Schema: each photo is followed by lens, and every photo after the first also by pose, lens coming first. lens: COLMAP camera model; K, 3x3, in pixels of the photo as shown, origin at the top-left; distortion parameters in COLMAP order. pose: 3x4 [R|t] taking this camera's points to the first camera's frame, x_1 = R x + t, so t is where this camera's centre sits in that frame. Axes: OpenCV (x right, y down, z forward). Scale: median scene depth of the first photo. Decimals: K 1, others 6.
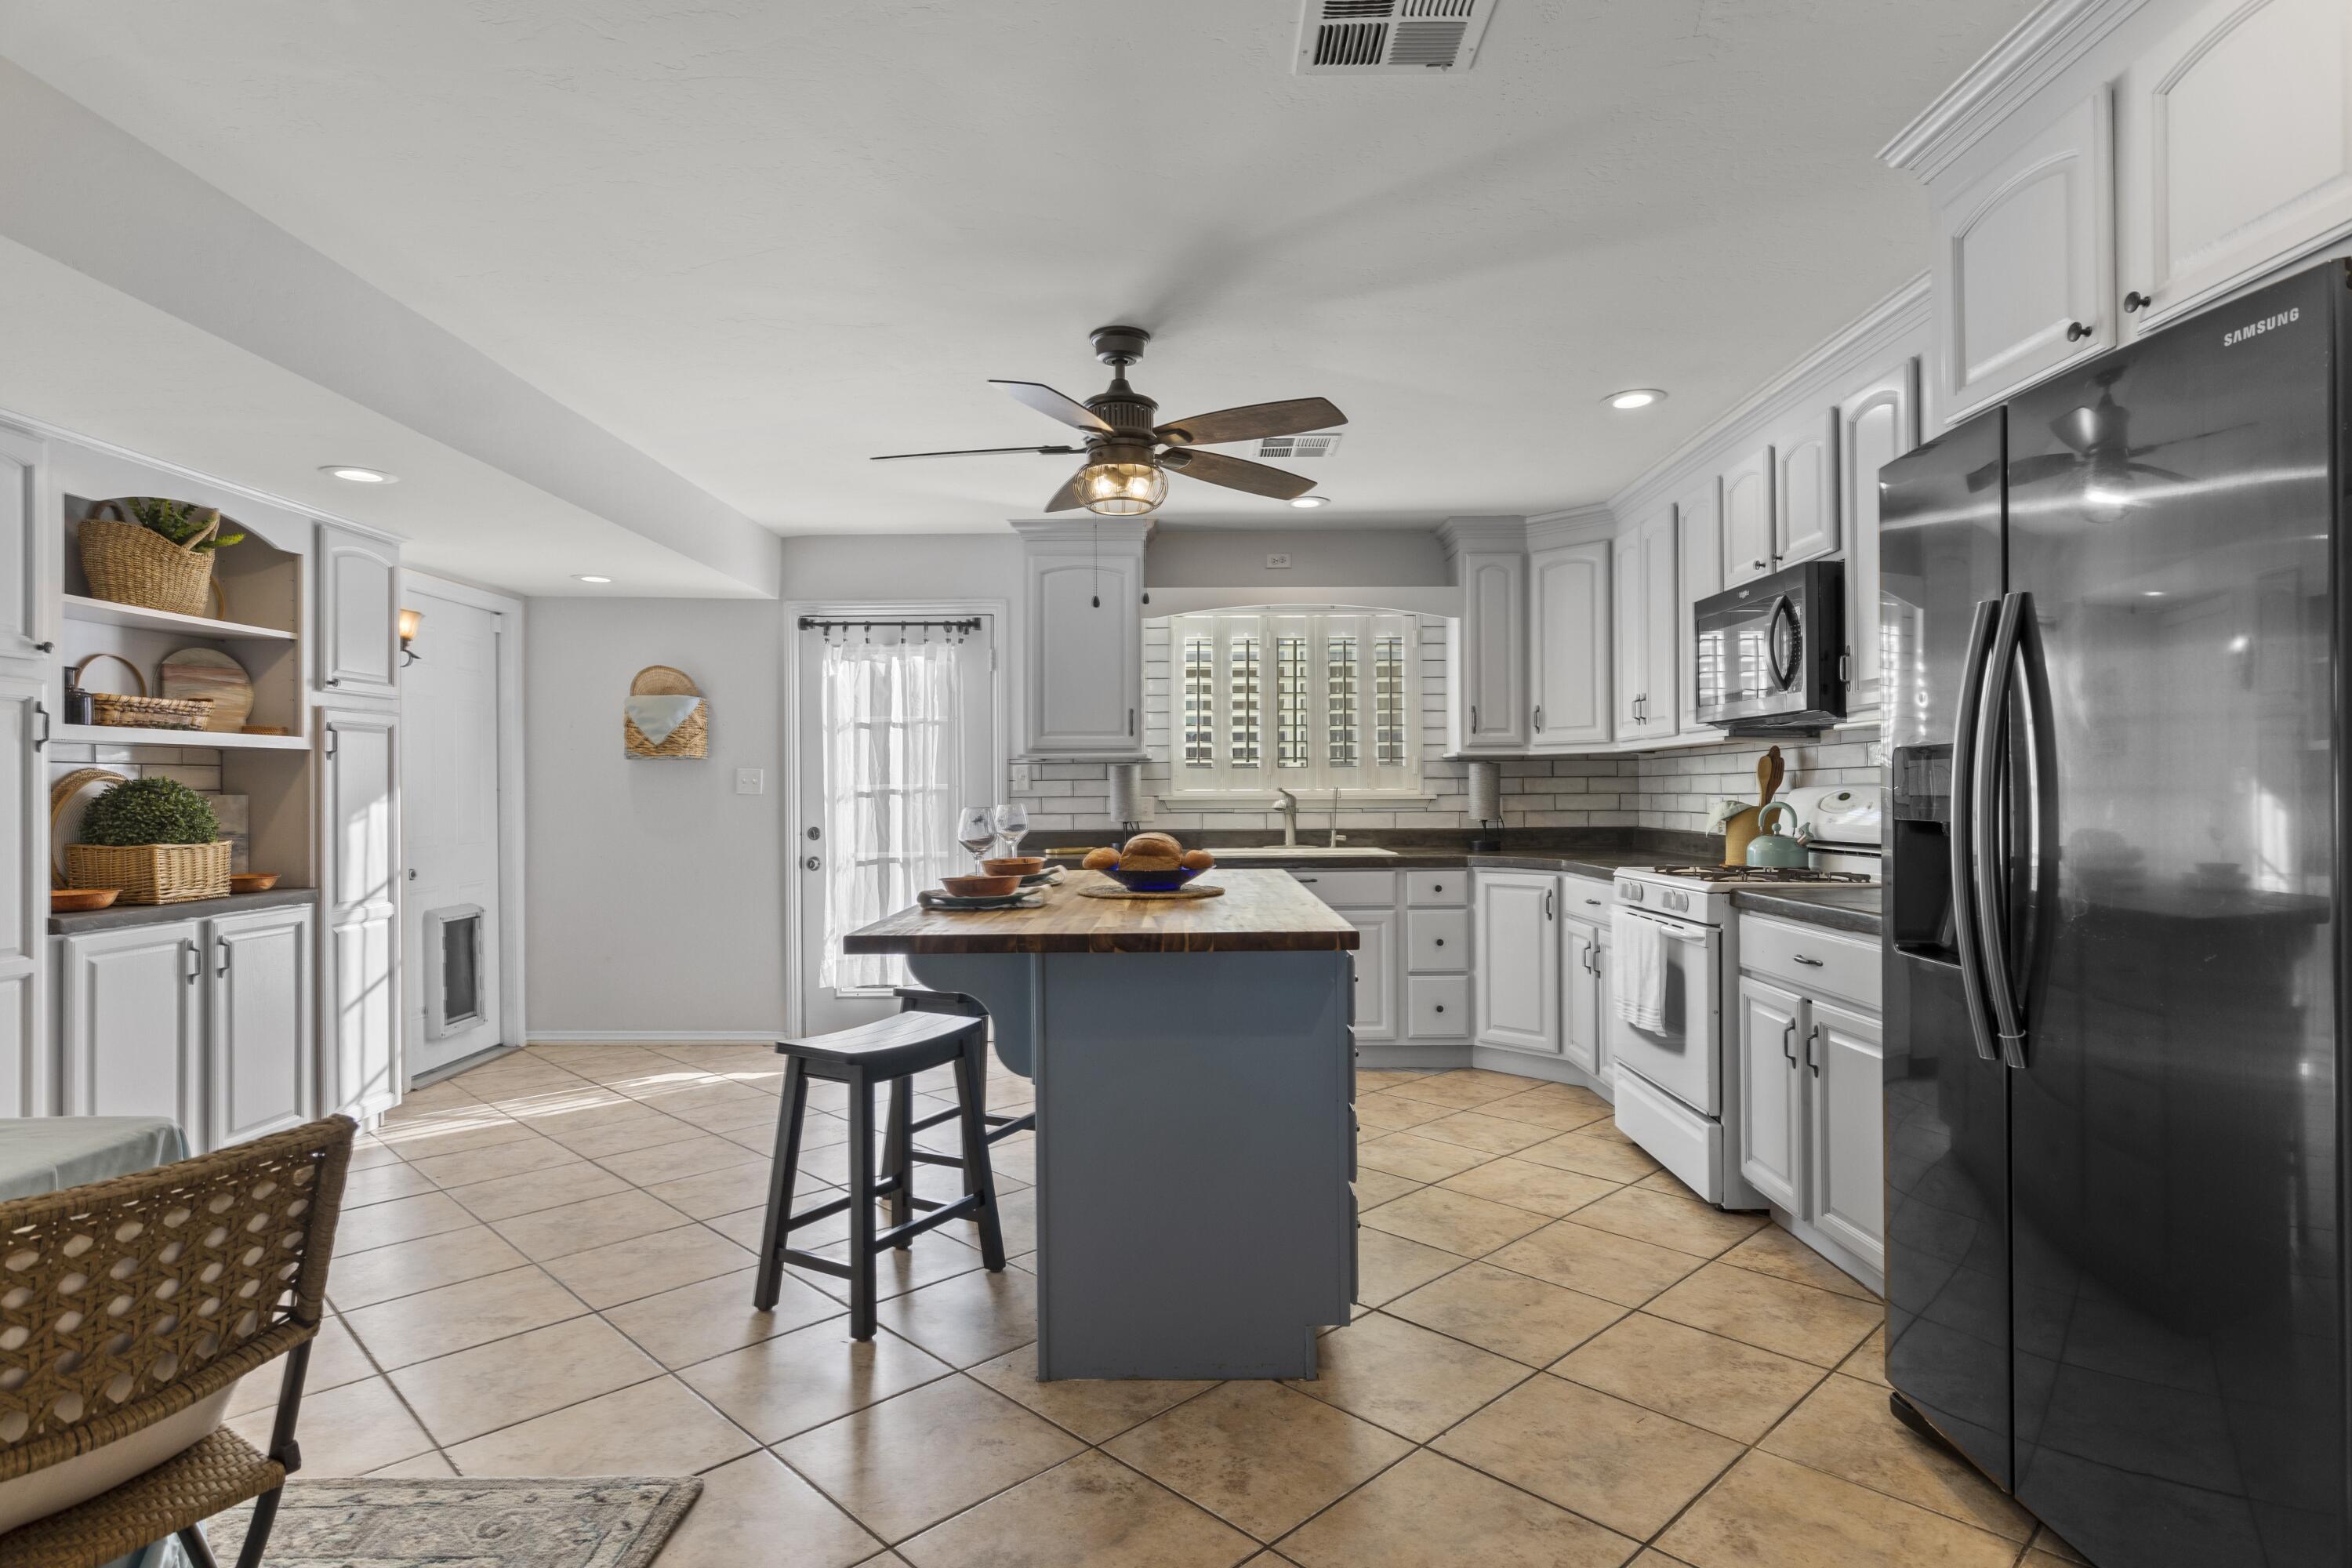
lens RADIAL K [[1335.2, 0, 1173.3], [0, 1335.2, 781.3], [0, 0, 1]] dist [-0.004116, 0.000299]
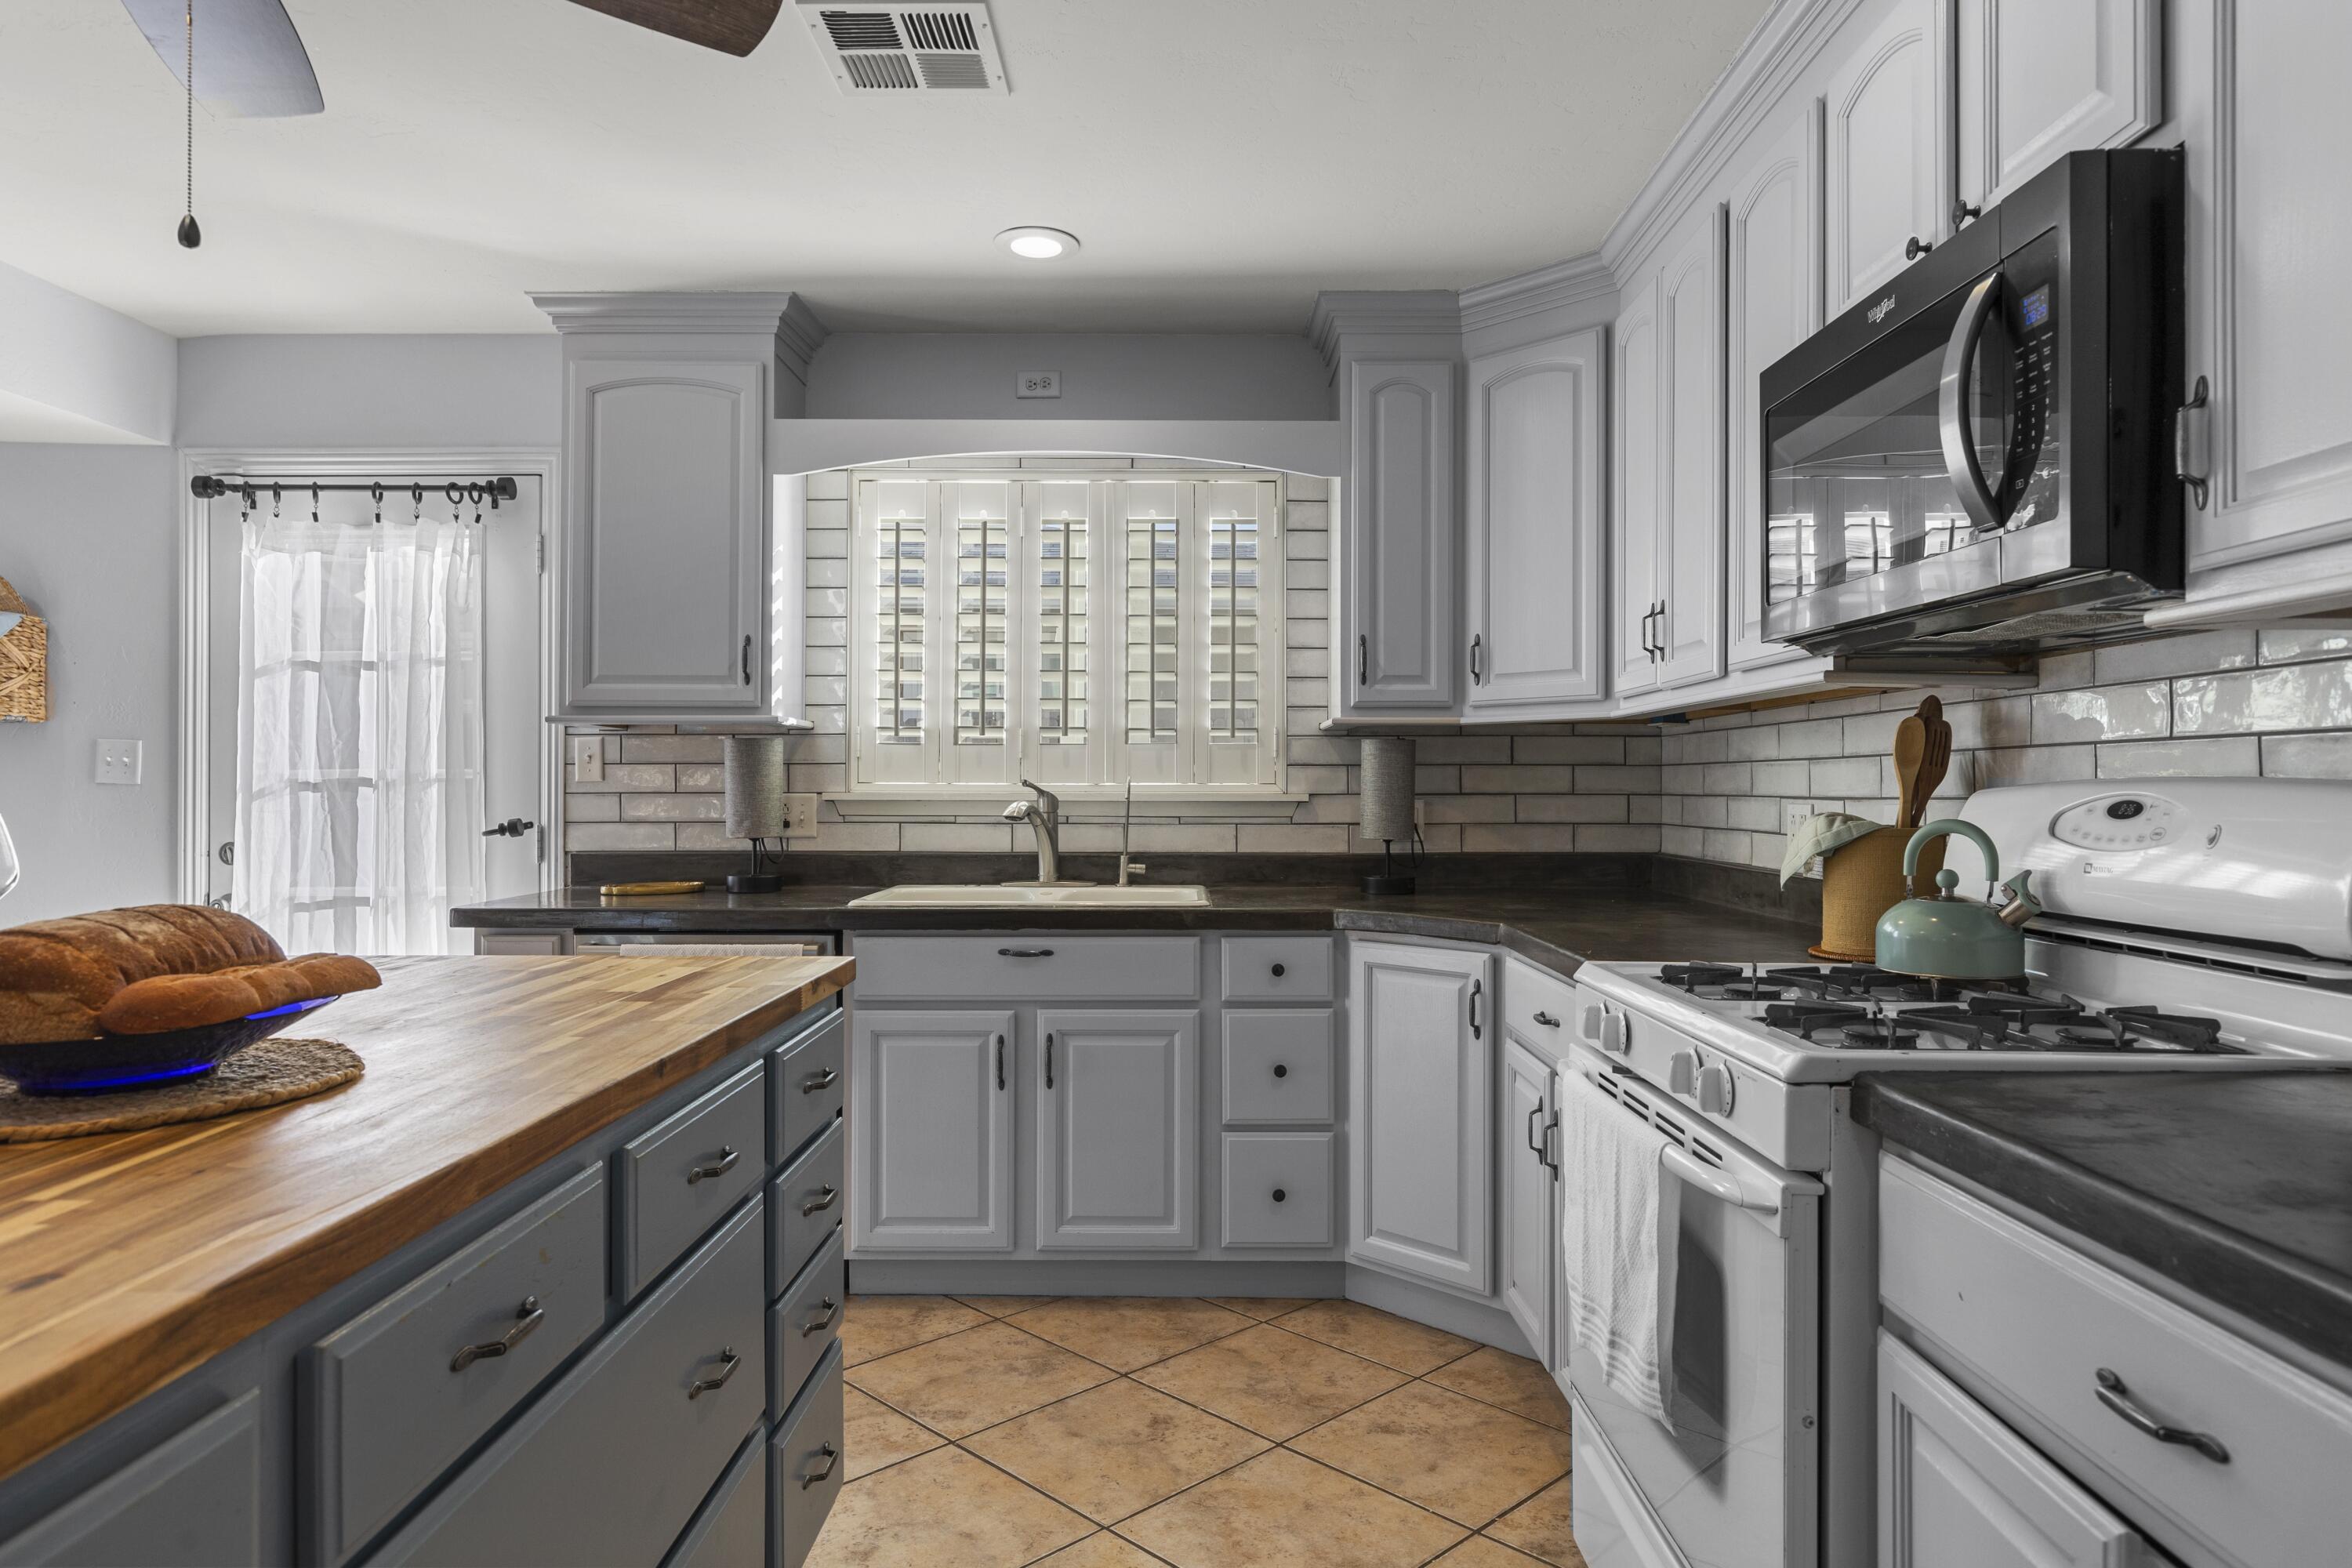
lens RADIAL K [[1495.1, 0, 1183.0], [0, 1495.1, 779.3], [0, 0, 1]] dist [-0.002563, -0.000632]
pose [[0.999972, 0.007393, 0.001416, 0.152000], [-0.007399, 0.999965, 0.004004, 0.001735], [-0.001387, -0.004015, 0.999991, 0.385151]]
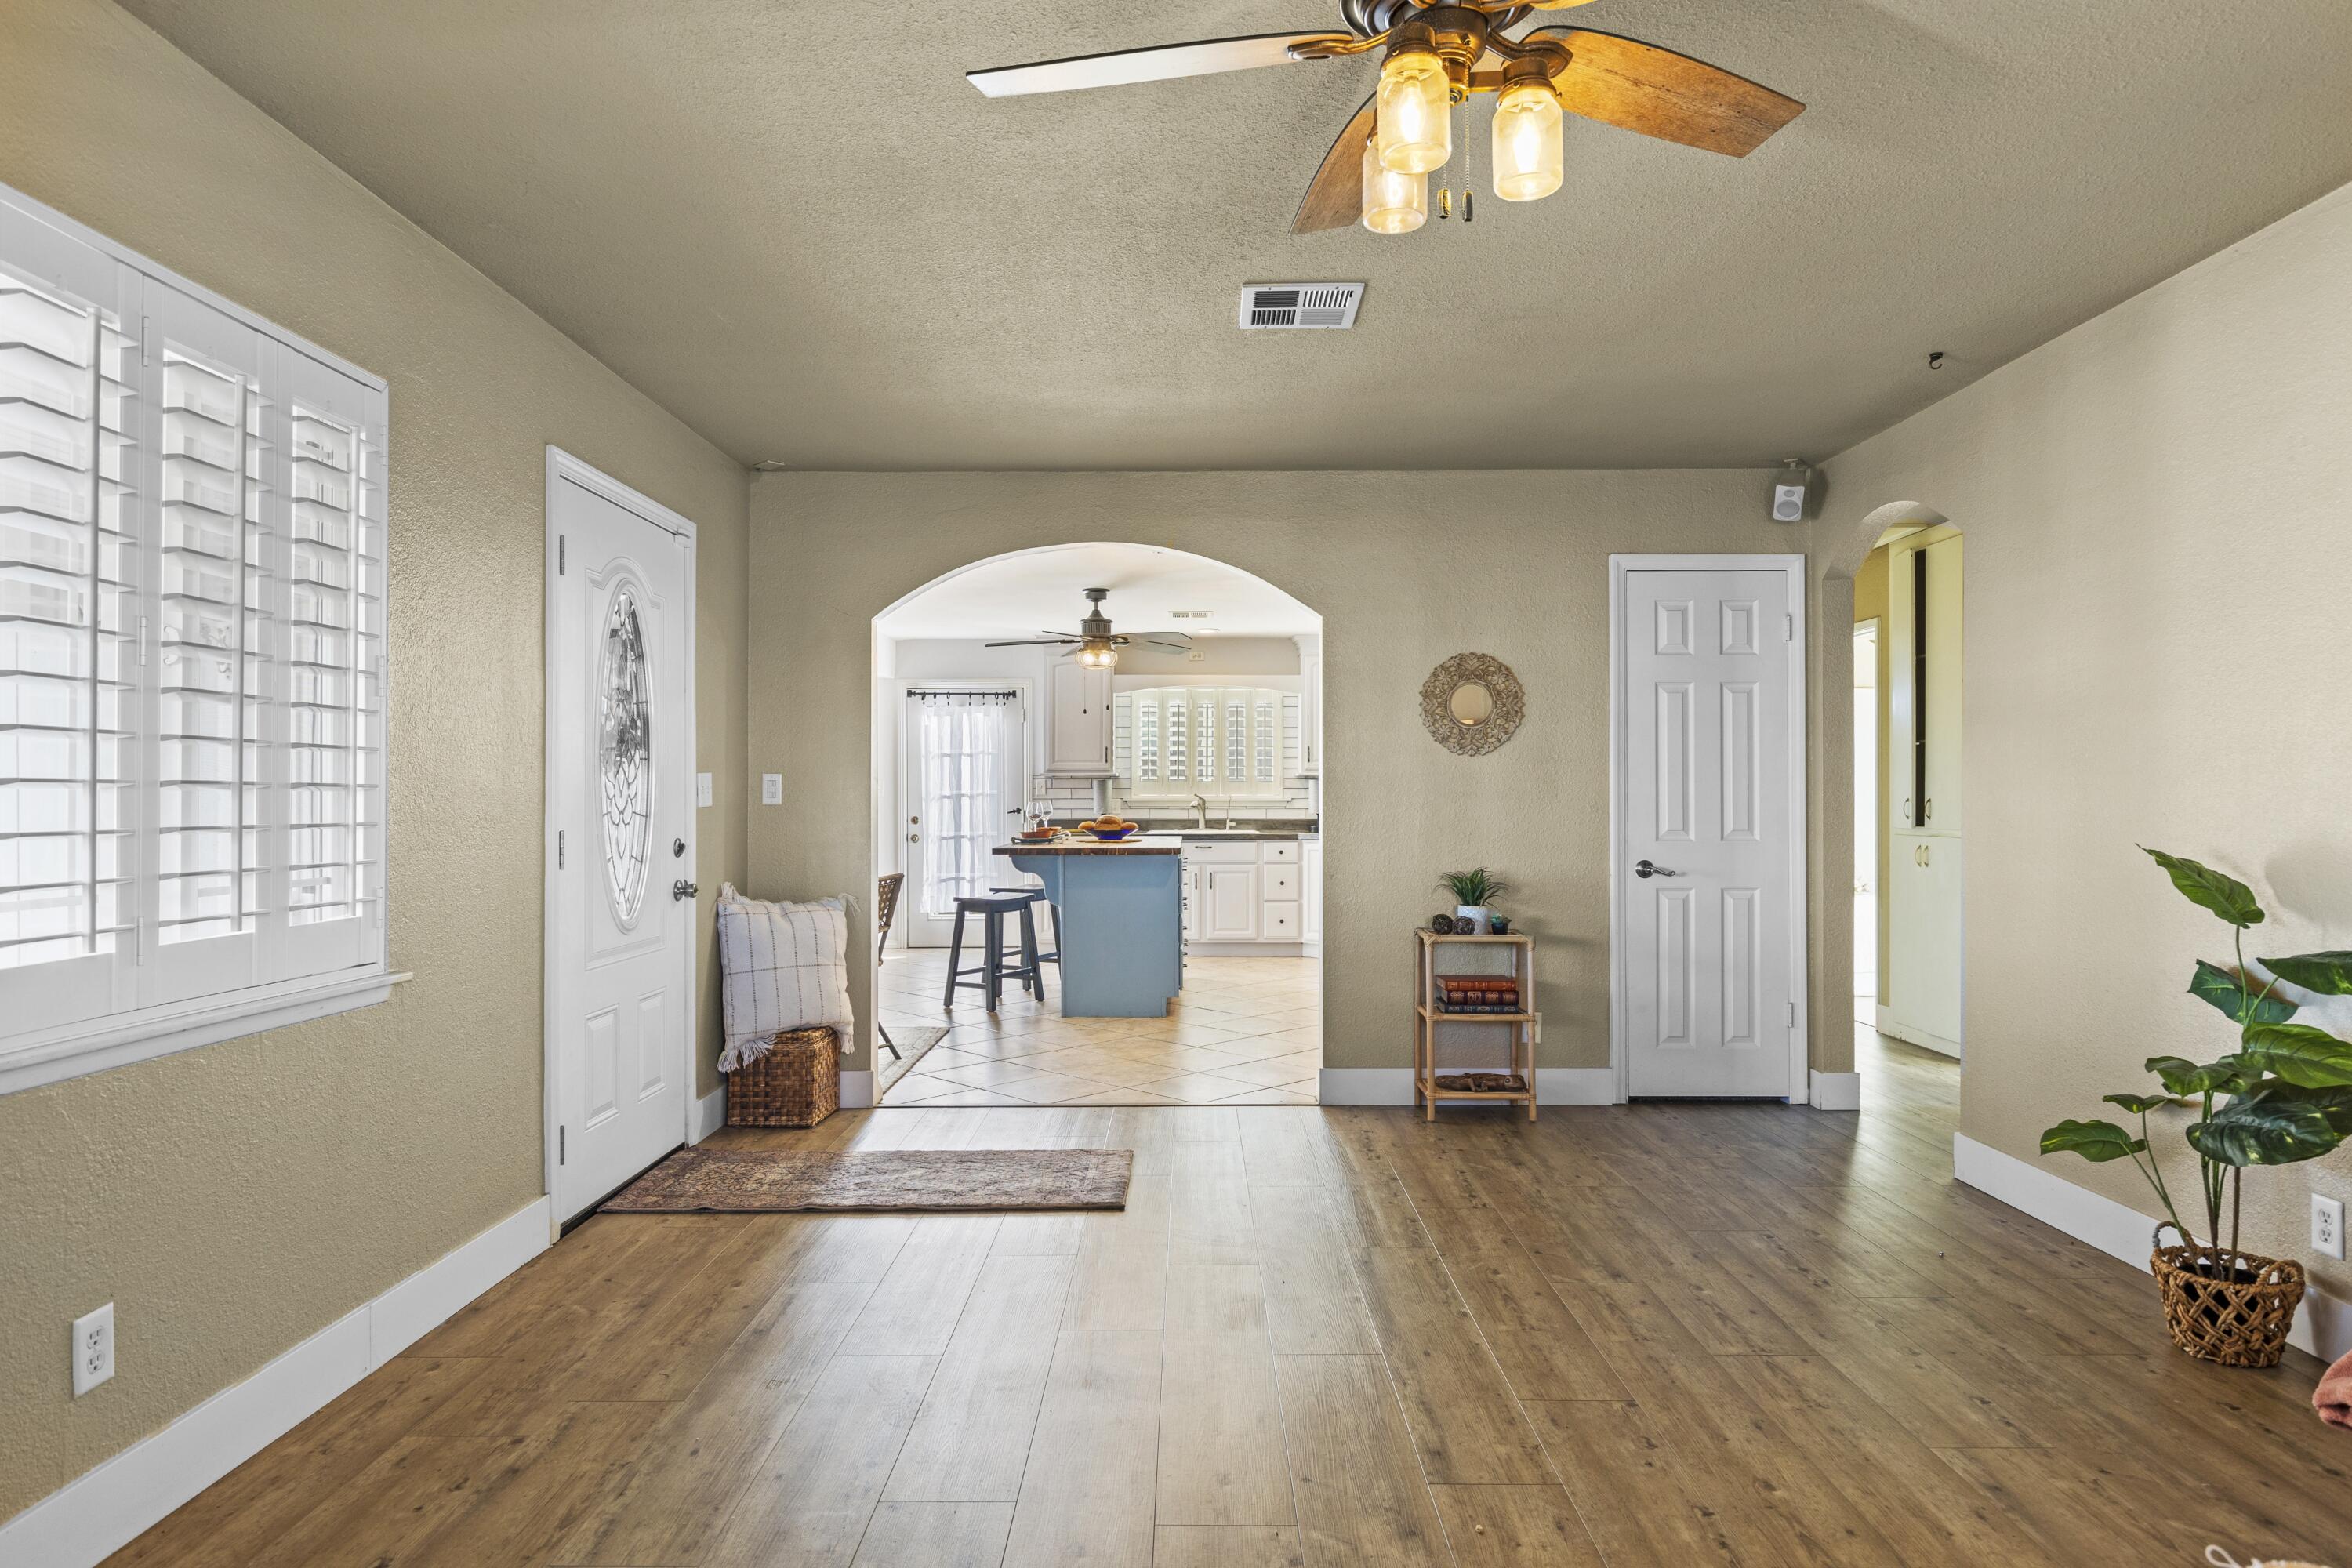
lens RADIAL K [[1415.8, 0, 1171.5], [0, 1415.8, 792.5], [0, 0, 1]] dist [-0.000027, 0.000005]
pose [[0.999989, 0.004703, 0.000370, 0.051367], [-0.004704, 0.999984, 0.003149, -0.002407], [-0.000355, -0.003150, 0.999995, -0.812792]]
